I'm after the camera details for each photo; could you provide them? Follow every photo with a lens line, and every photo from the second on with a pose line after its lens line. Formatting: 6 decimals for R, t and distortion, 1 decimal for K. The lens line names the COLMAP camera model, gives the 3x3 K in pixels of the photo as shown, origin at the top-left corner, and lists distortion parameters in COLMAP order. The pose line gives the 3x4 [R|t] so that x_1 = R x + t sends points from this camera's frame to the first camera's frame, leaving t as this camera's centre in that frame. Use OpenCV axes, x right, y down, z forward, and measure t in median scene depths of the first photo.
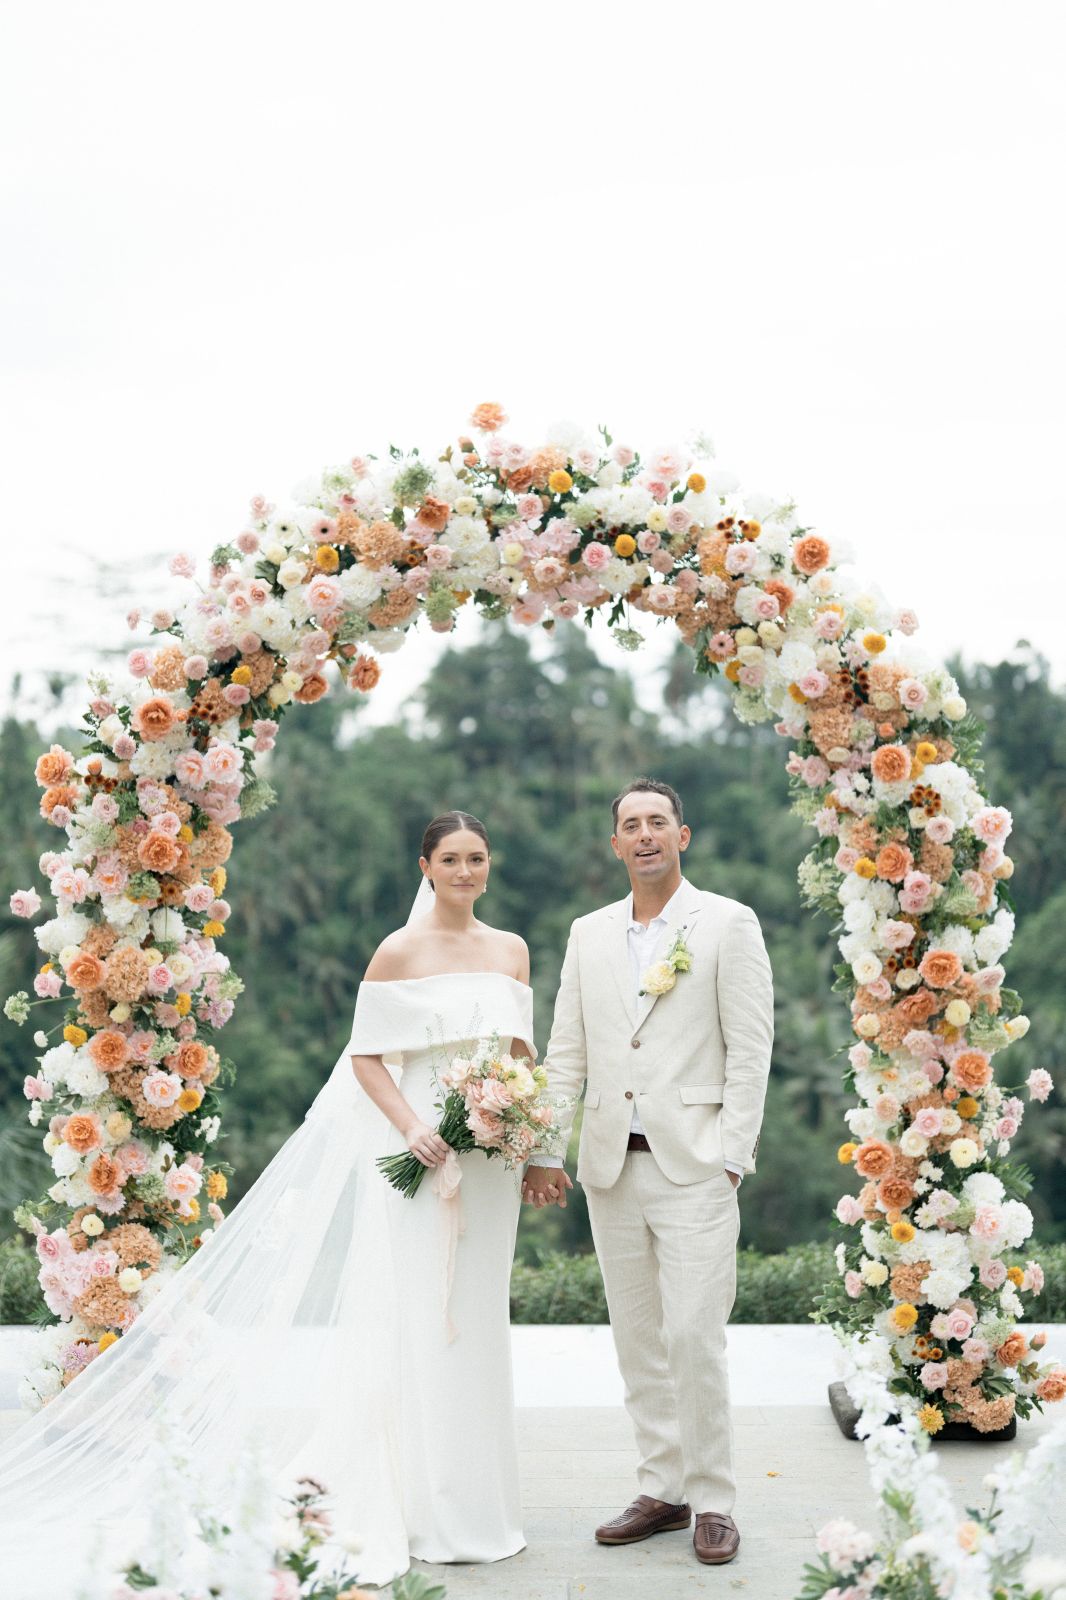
lens RADIAL K [[2697.1, 0, 533.0], [0, 2697.1, 800.0], [0, 0, 1]] dist [0.000001, 0.140100]
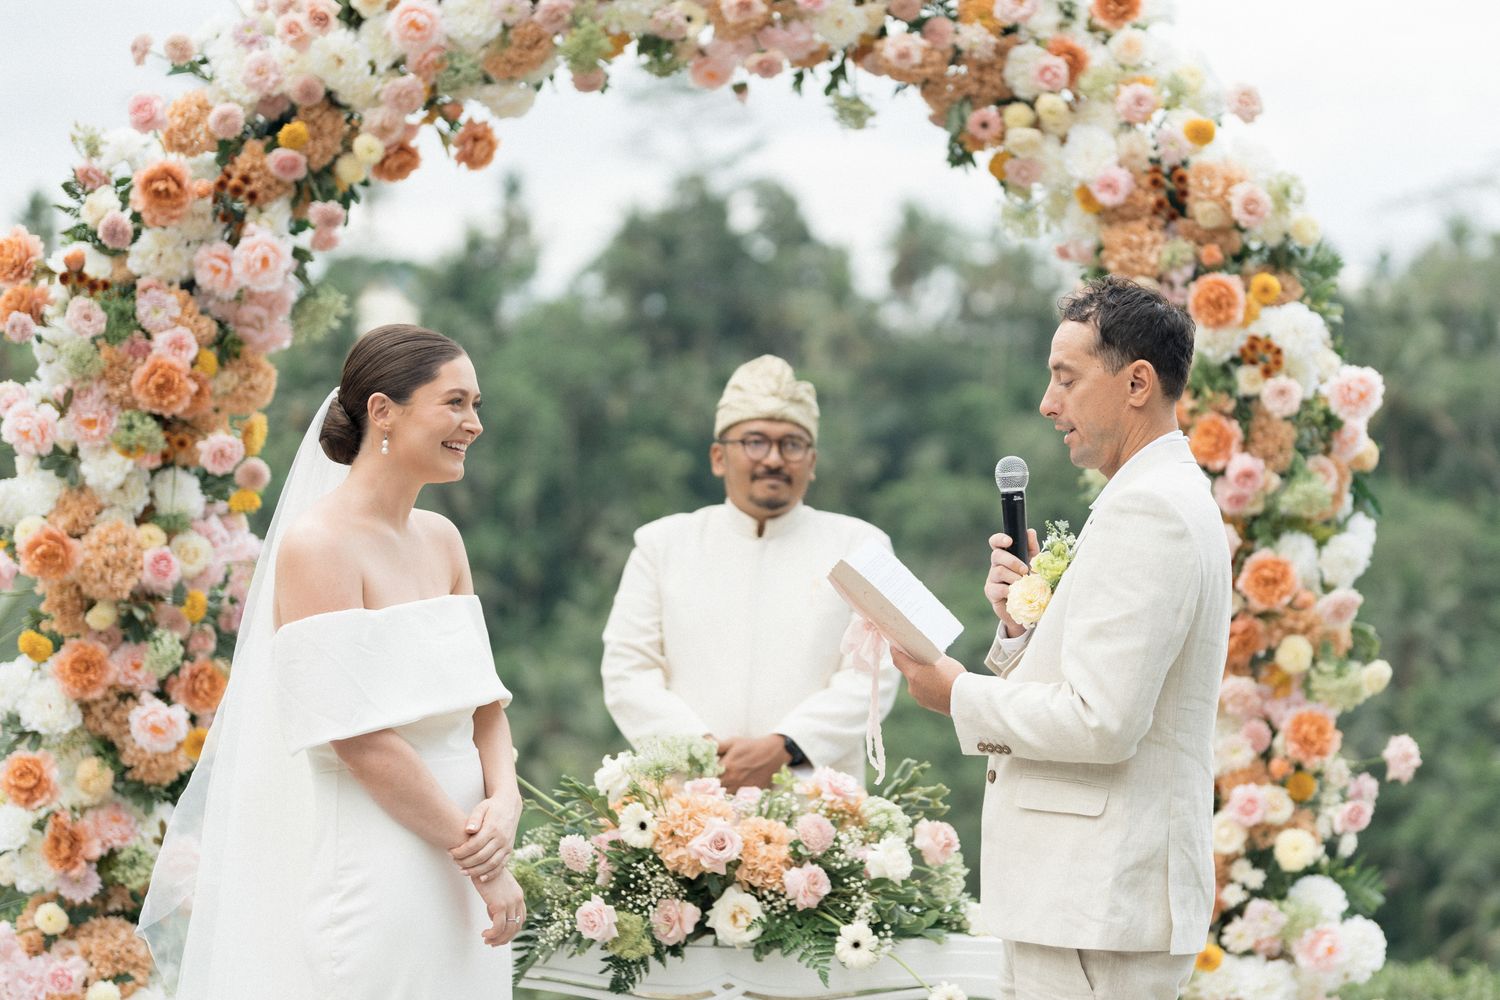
lens RADIAL K [[3091.8, 0, 958.0], [0, 3091.8, 504.8], [0, 0, 1]] dist [-0.054110, 0.351068]
pose [[0.996621, 0.036018, 0.073817, 0.006929], [-0.038257, 0.998843, 0.029147, 0.018561], [-0.072682, -0.031873, 0.996846, 0.190802]]
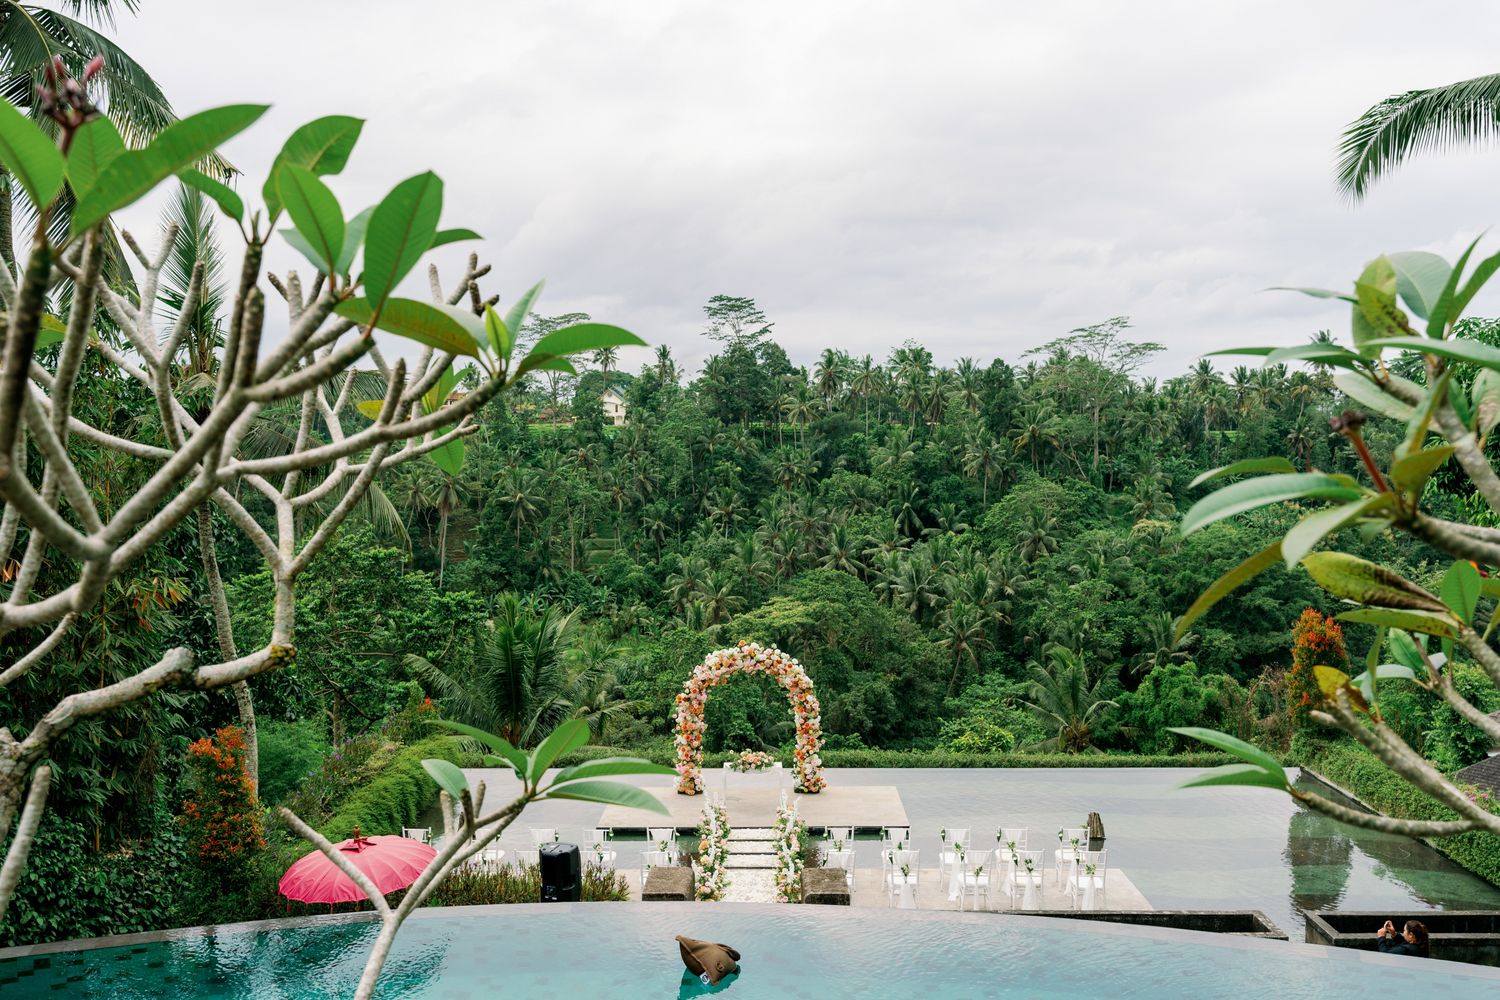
lens RADIAL K [[2528.5, 0, 751.8], [0, 2528.5, 340.6], [0, 0, 1]] dist [0.000001, 0.140100]
pose [[0.999981, -0.001025, -0.006054, 0.046702], [0.001596, 0.995465, 0.095111, -1.510925], [0.005930, -0.095119, 0.995448, -5.264160]]
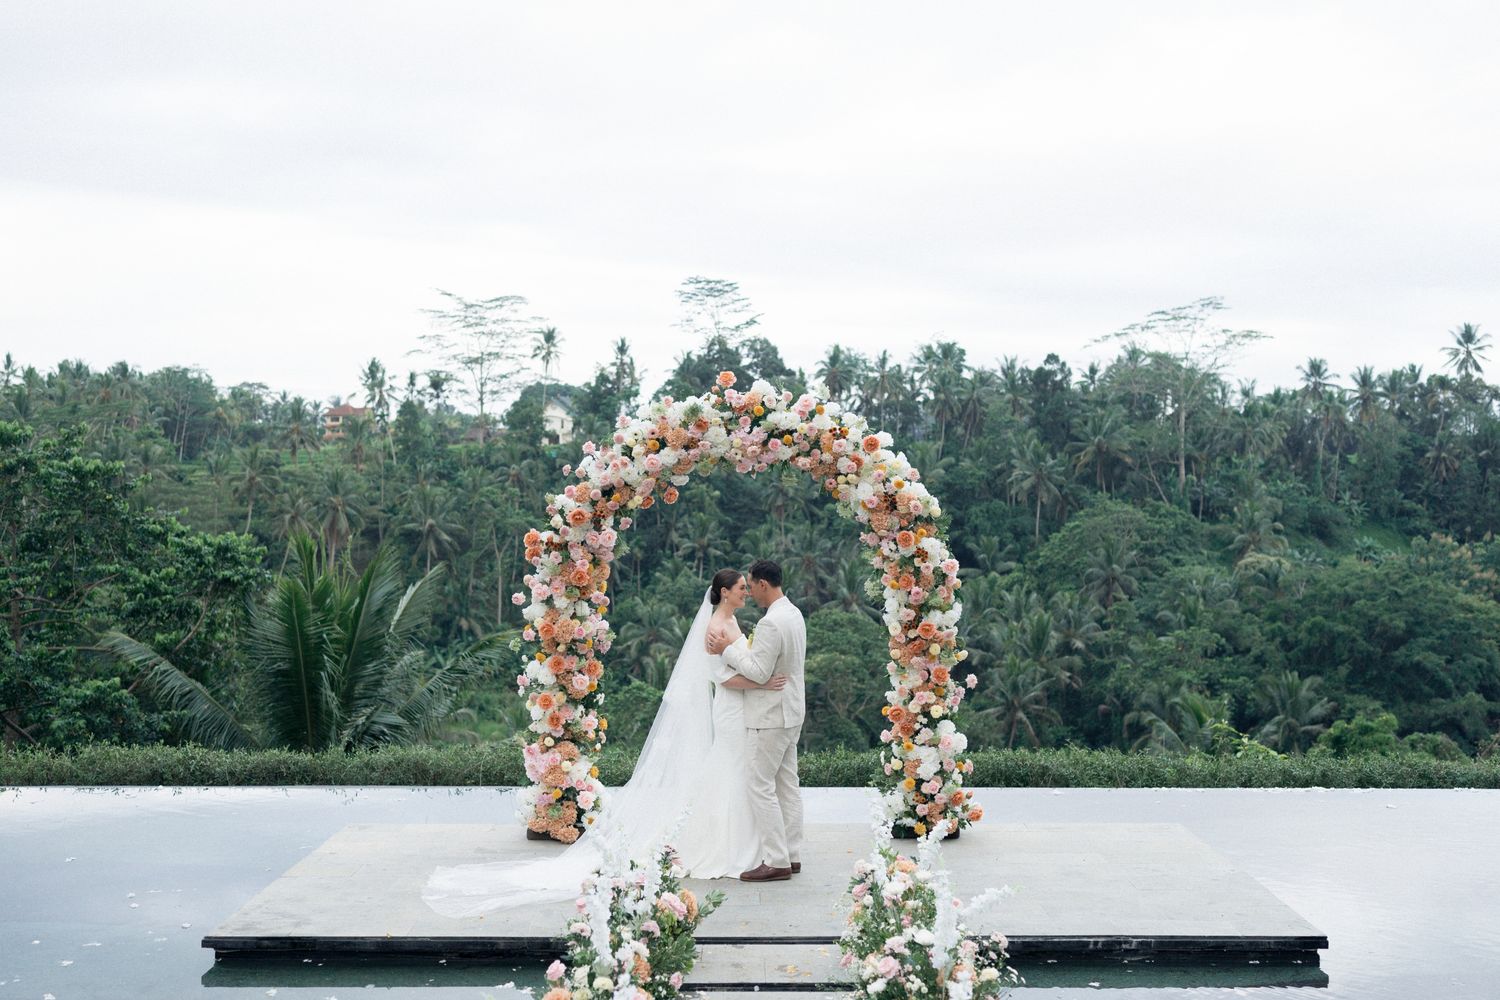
lens RADIAL K [[1867.3, 0, 733.7], [0, 1867.3, 497.2], [0, 0, 1]] dist [-0.007960, 0.047506]
pose [[0.999987, 0.004497, -0.002584, -0.006151], [-0.004395, 0.999270, 0.037959, -0.104749], [0.002753, -0.037947, 0.999276, -0.541467]]
